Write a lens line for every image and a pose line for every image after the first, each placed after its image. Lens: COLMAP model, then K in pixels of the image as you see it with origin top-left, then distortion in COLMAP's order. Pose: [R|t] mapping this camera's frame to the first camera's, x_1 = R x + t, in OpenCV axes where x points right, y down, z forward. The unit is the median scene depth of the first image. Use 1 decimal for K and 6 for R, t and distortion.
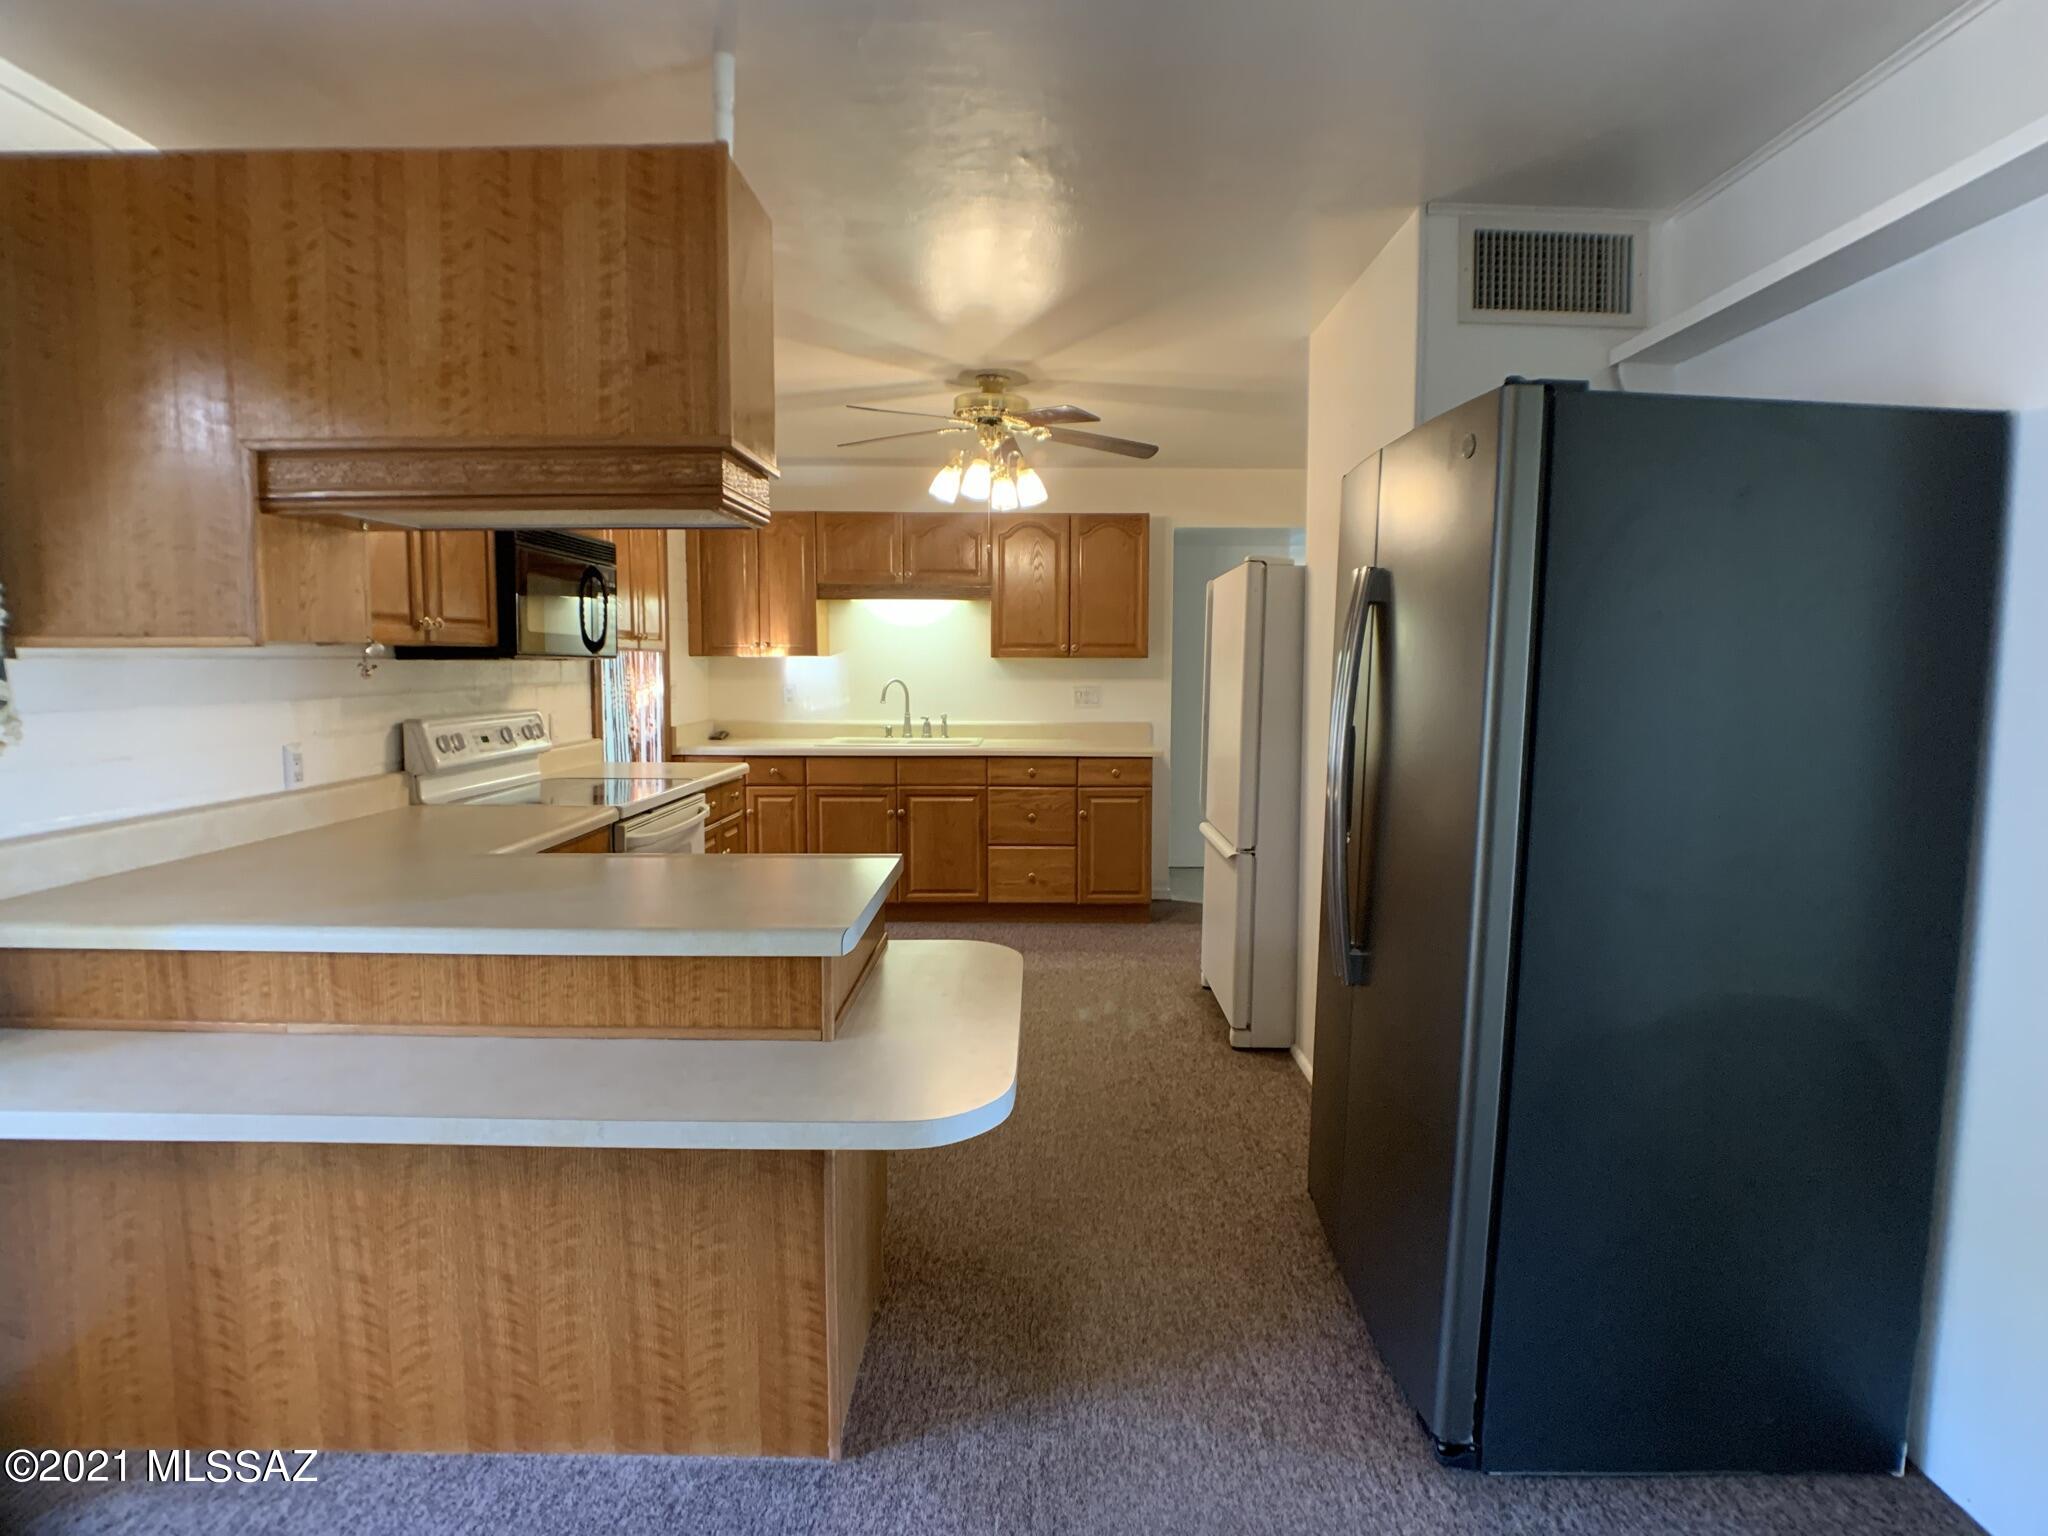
lens RADIAL K [[1083.0, 0, 1034.8], [0, 1083.0, 742.4], [0, 0, 1]] dist [0.028355, -0.070193]
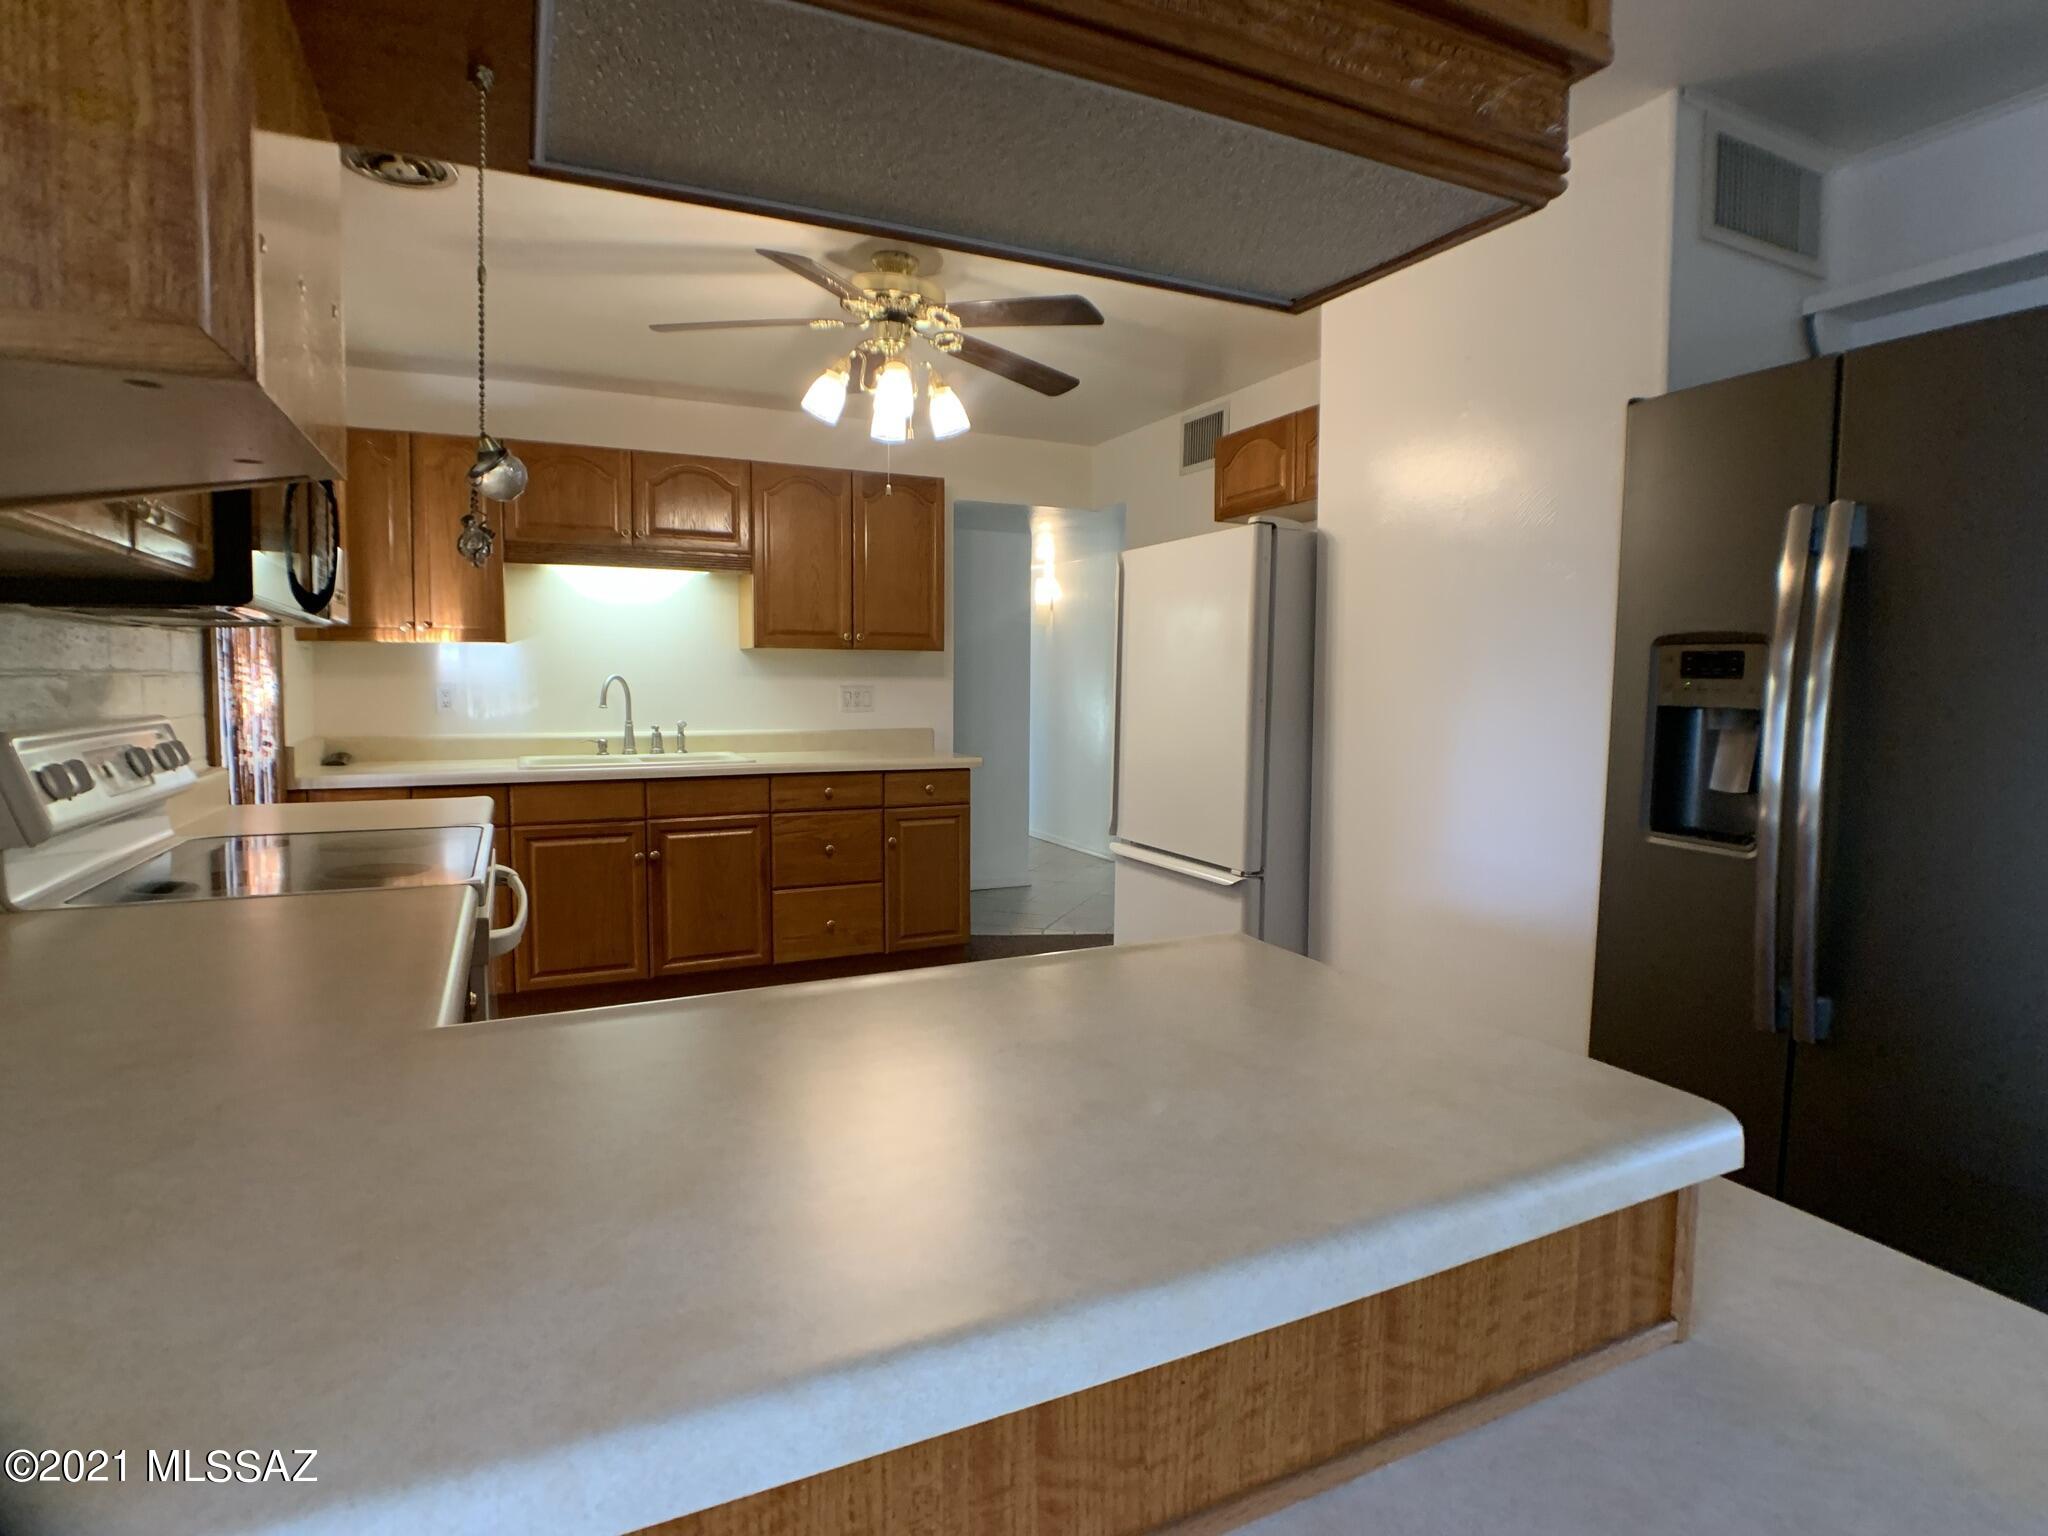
lens RADIAL K [[1083.9, 0, 1045.7], [0, 1083.9, 768.7], [0, 0, 1]] dist [-0.020883, -0.001183]
pose [[0.892962, -0.034051, 0.448841, -0.284916], [0.028132, 0.999407, 0.019852, -0.001729], [-0.449251, -0.005100, 0.893391, 0.299382]]
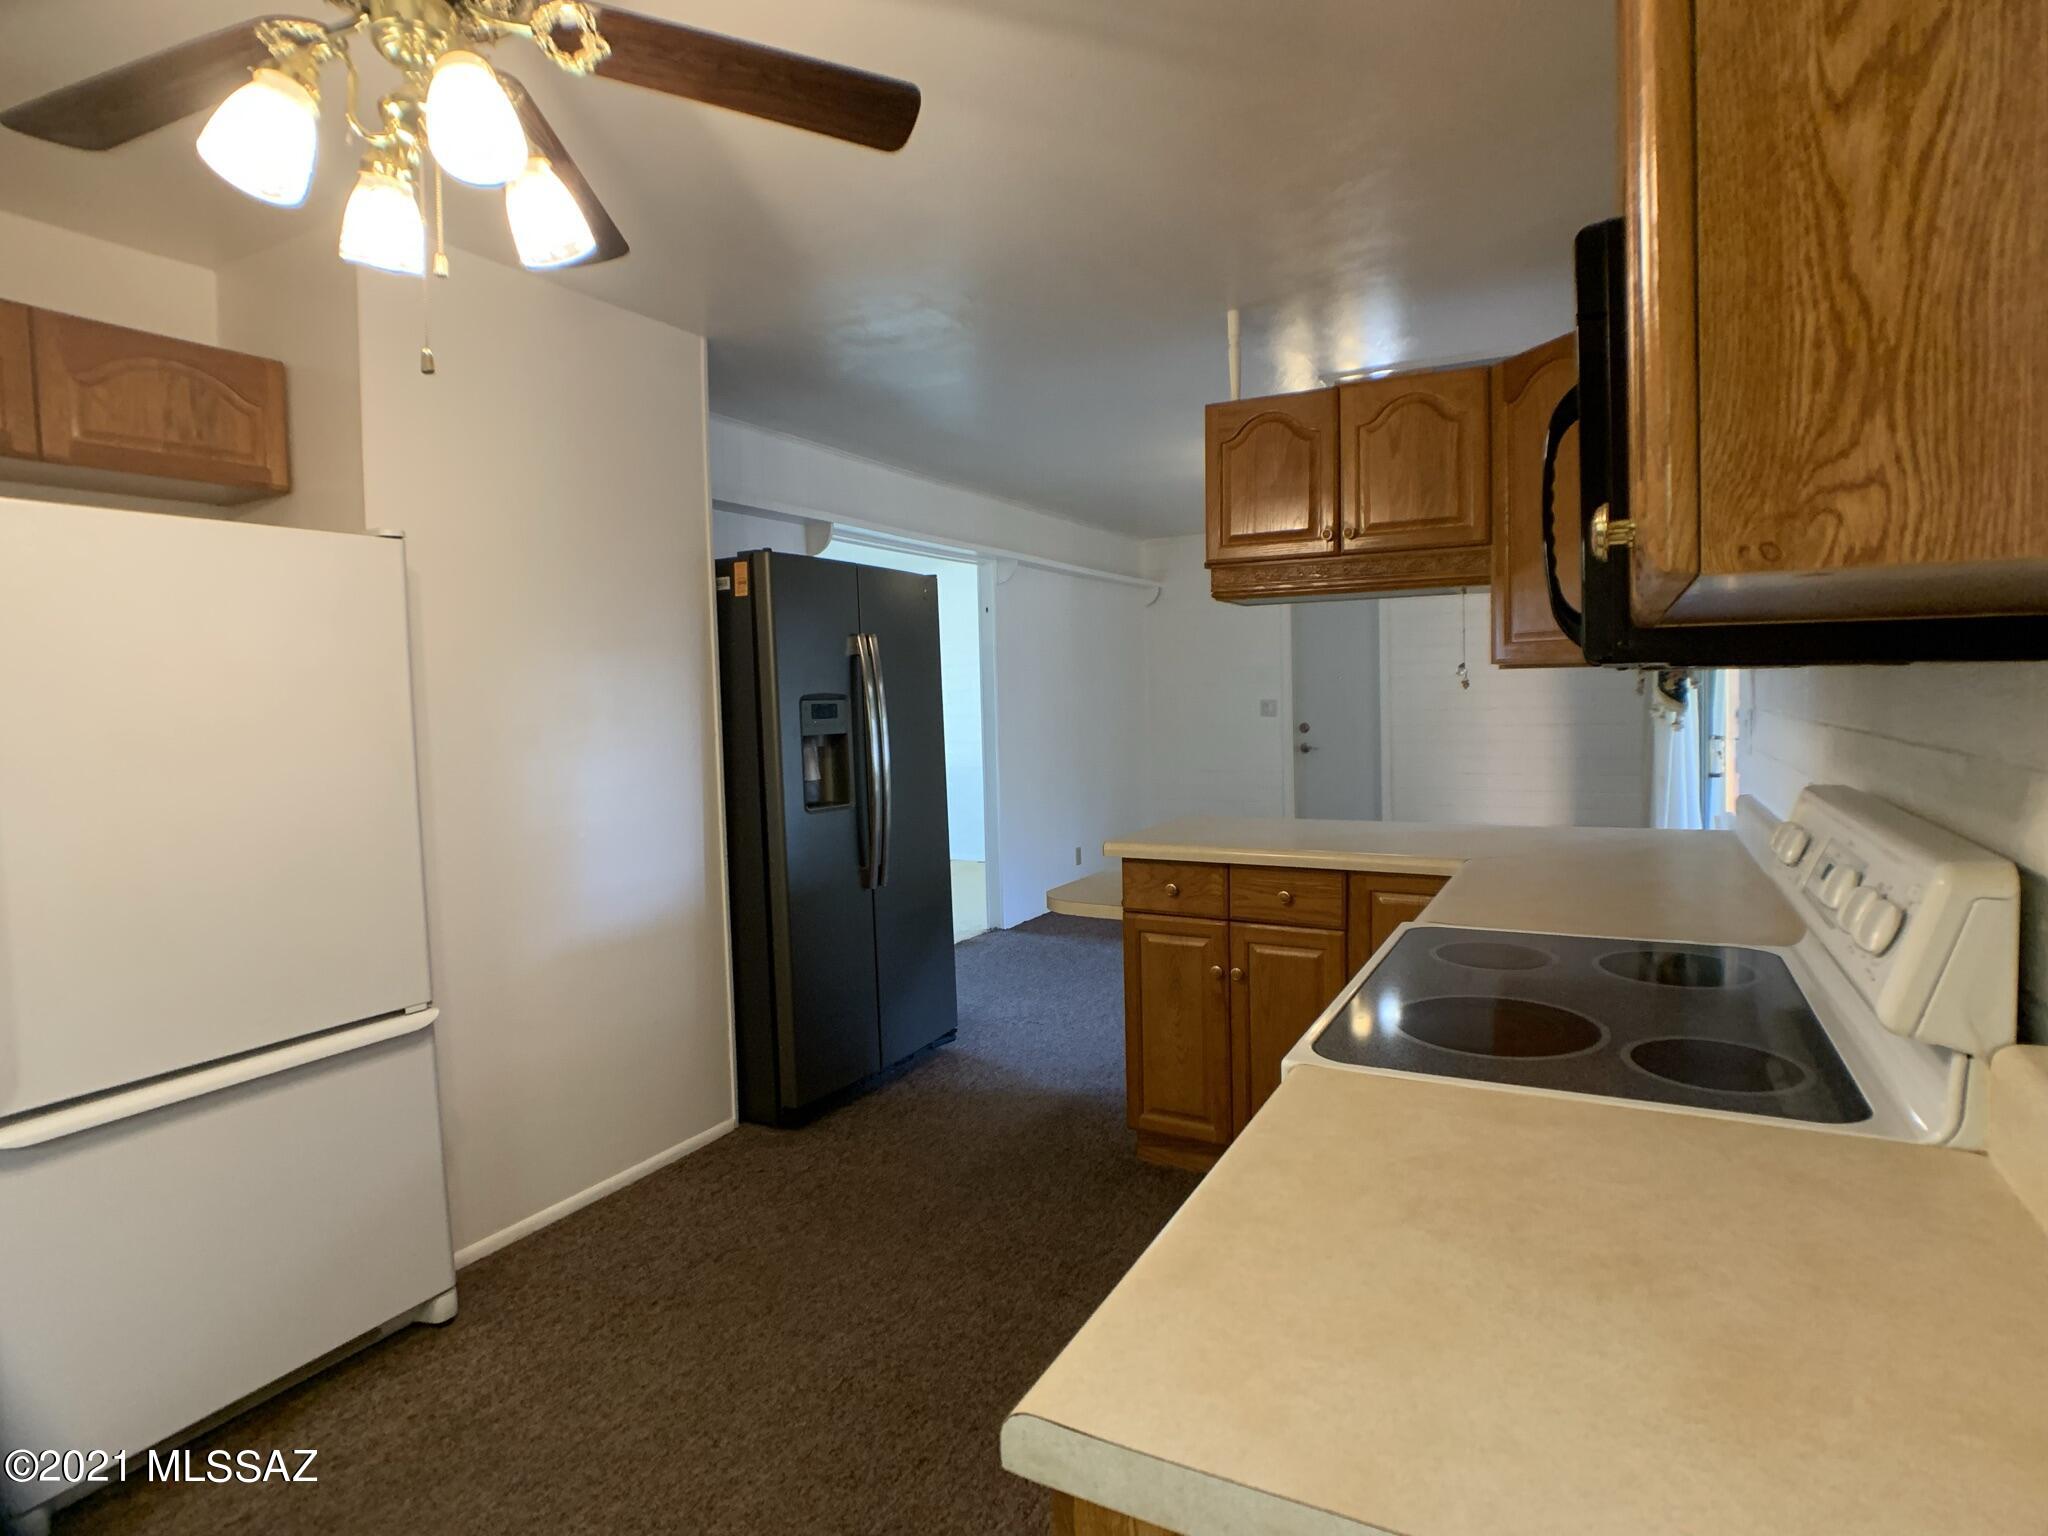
lens RADIAL K [[1083.0, 0, 1034.8], [0, 1083.0, 742.4], [0, 0, 1]] dist [0.028355, -0.070193]
pose [[-0.883488, -0.003206, 0.468444, -0.366922], [0.057815, 0.991586, 0.115825, -0.091378], [-0.464873, 0.129413, -0.875868, 1.226864]]
